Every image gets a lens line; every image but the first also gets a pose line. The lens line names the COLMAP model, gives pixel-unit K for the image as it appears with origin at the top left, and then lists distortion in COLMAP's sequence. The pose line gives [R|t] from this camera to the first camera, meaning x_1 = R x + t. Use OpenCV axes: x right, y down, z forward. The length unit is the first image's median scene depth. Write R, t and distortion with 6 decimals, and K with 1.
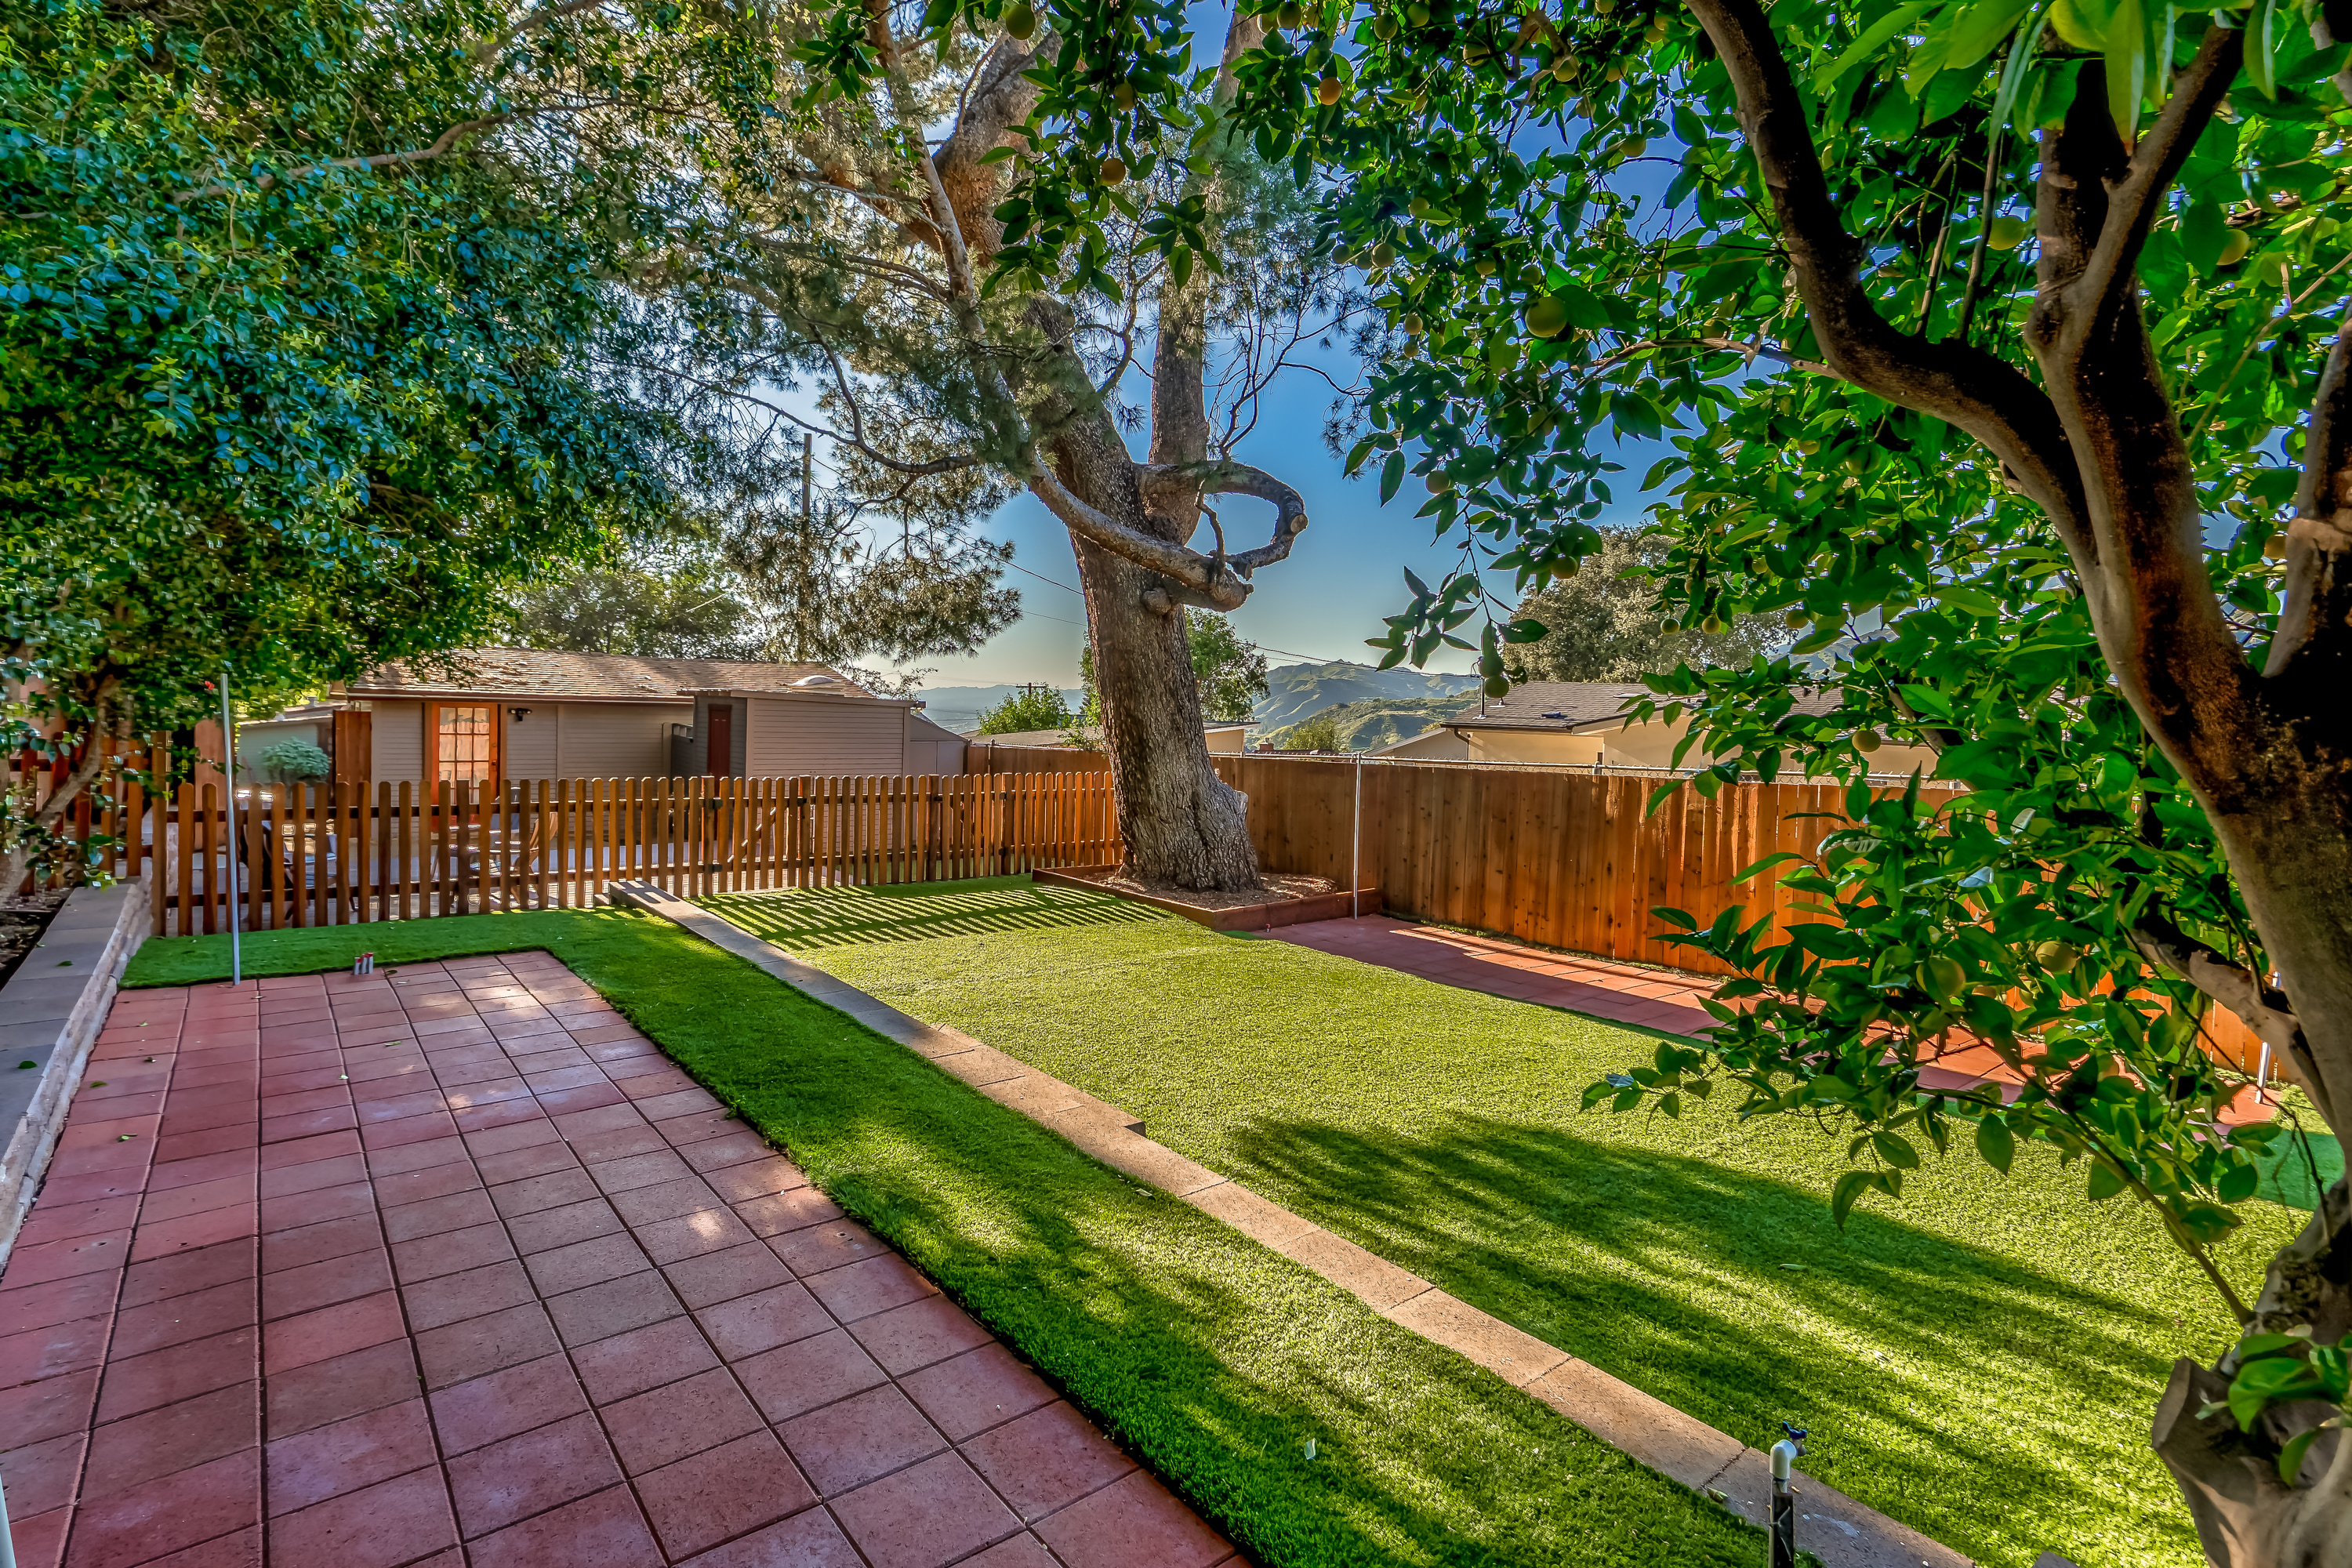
lens RADIAL K [[1113.6, 0, 1173.6], [0, 1113.6, 764.0], [0, 0, 1]] dist [-0.018626, -0.000834]
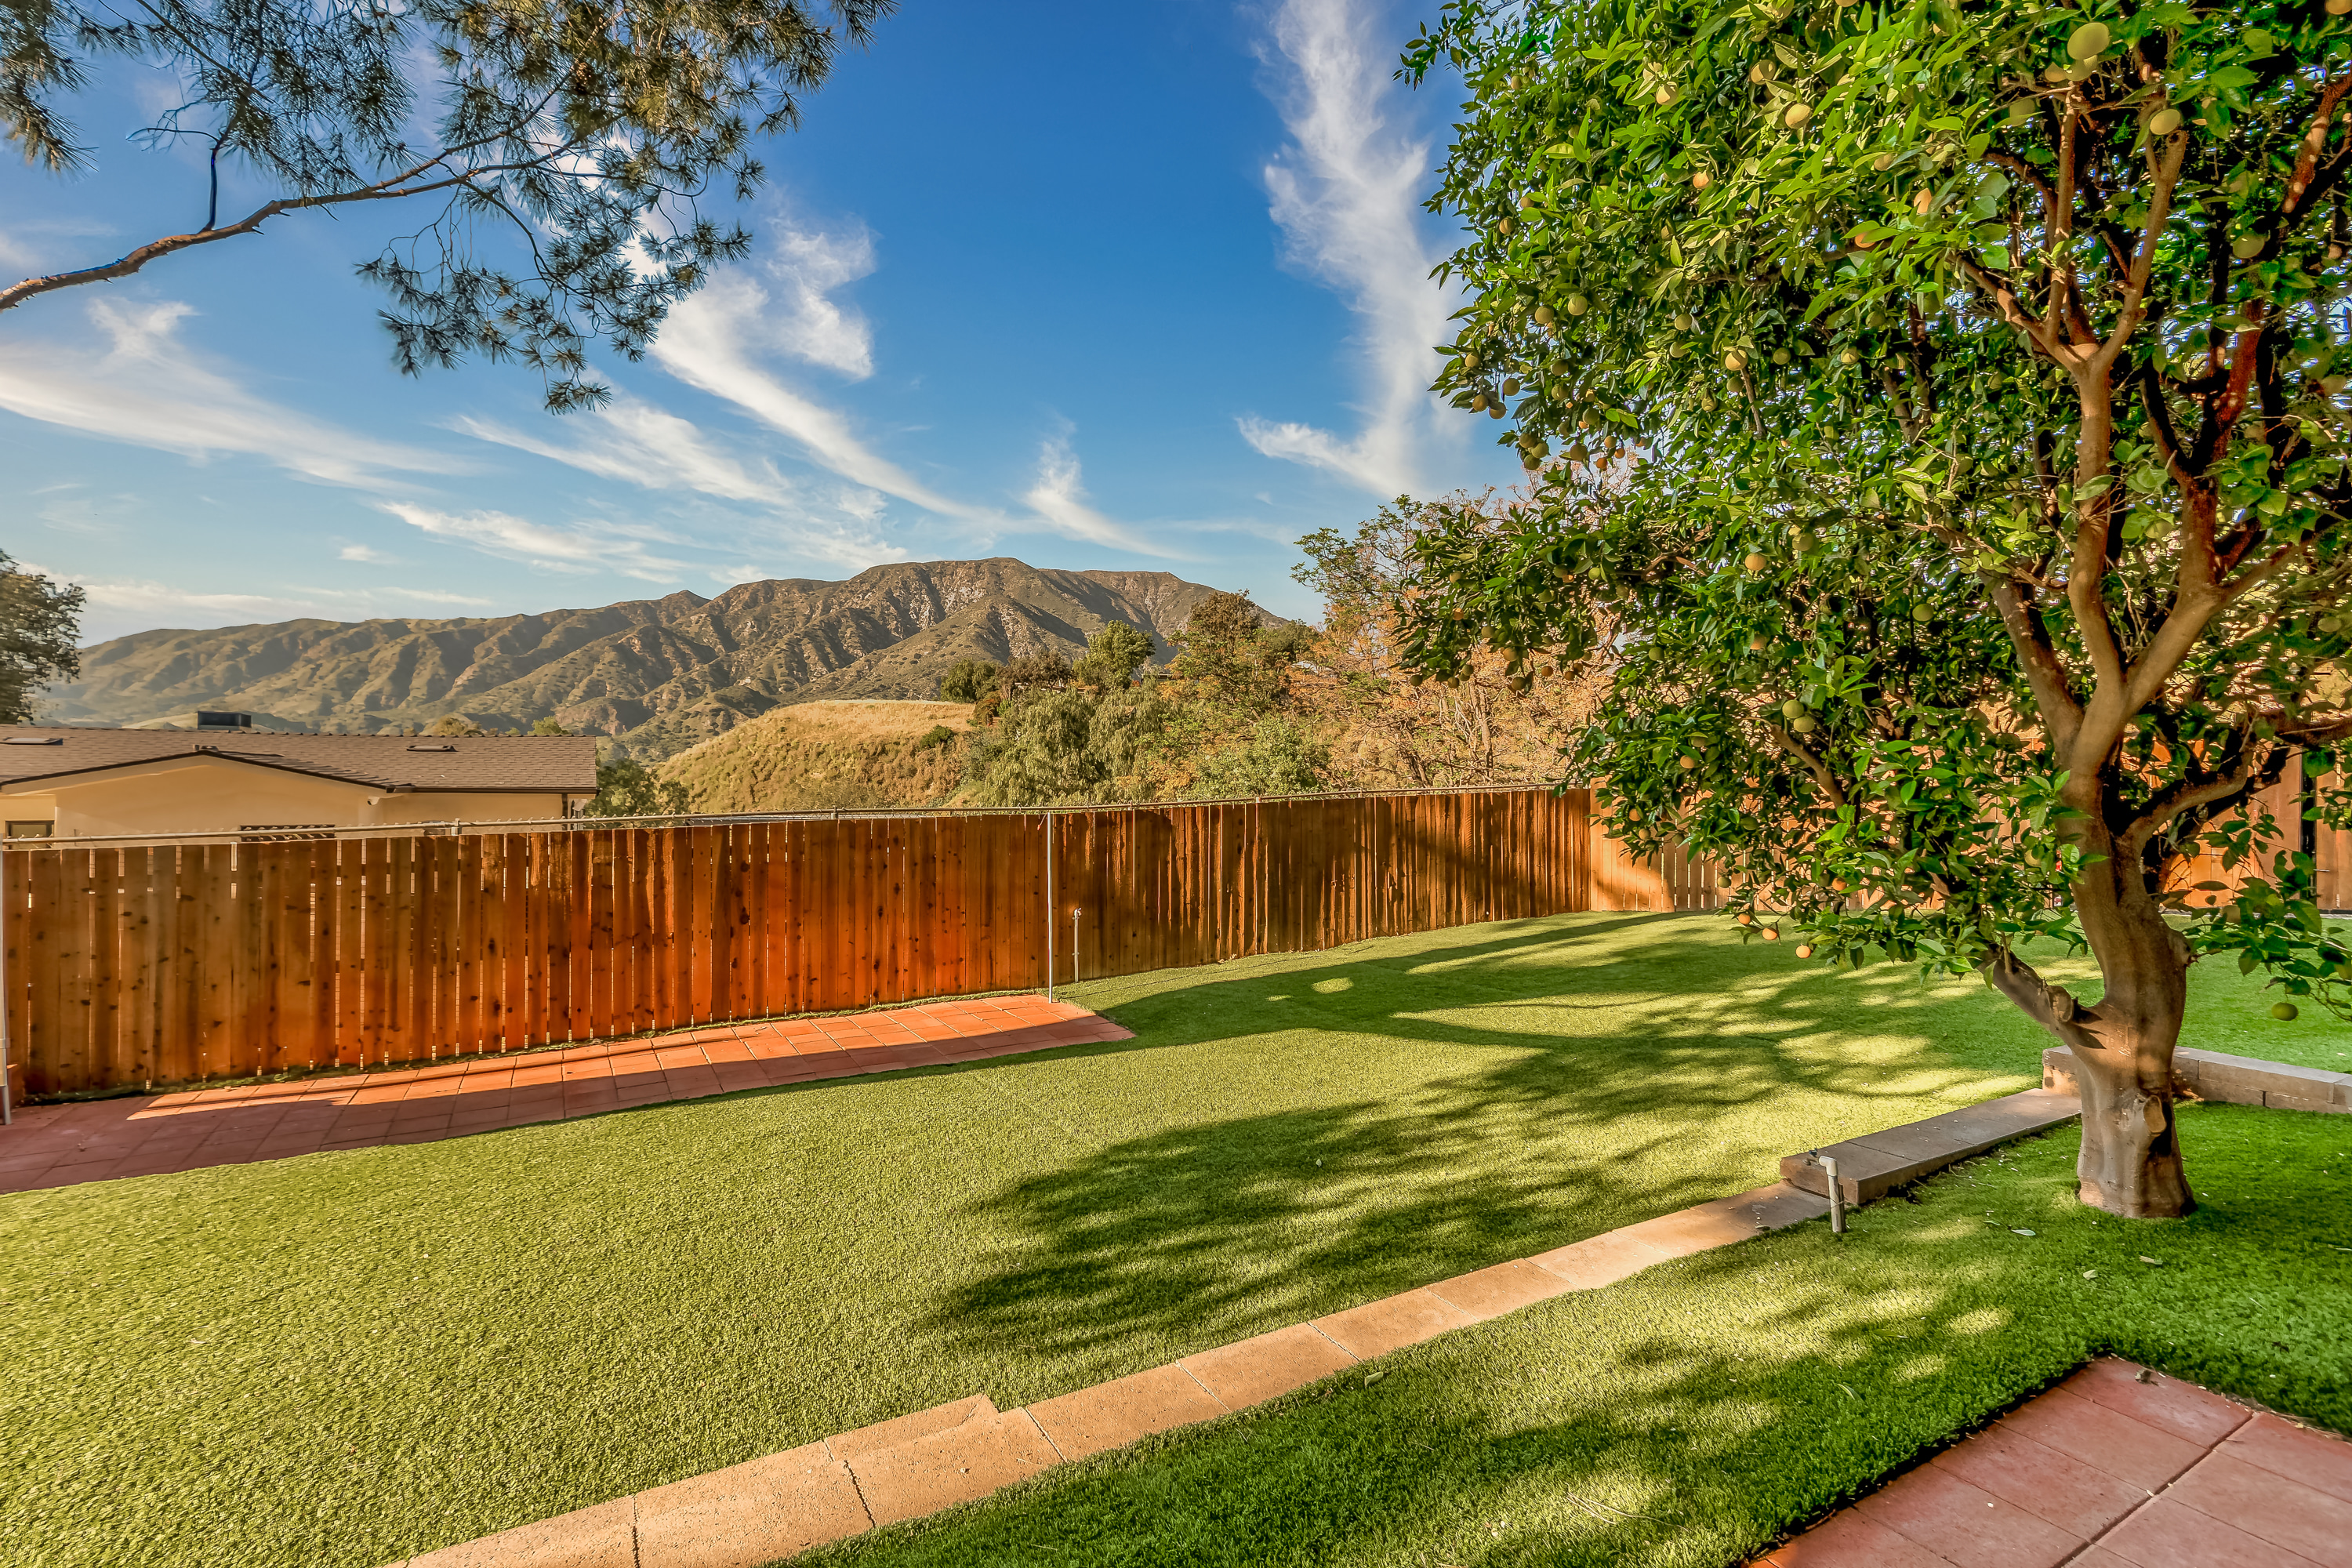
lens RADIAL K [[1020.4, 0, 1173.2], [0, 1020.4, 786.9], [0, 0, 1]] dist [-0.000033, -0.000288]
pose [[0.201165, -0.035419, 0.978917, -0.647043], [0.055613, 0.998147, 0.024687, -0.039747], [-0.977977, 0.049474, 0.202762, 0.868295]]
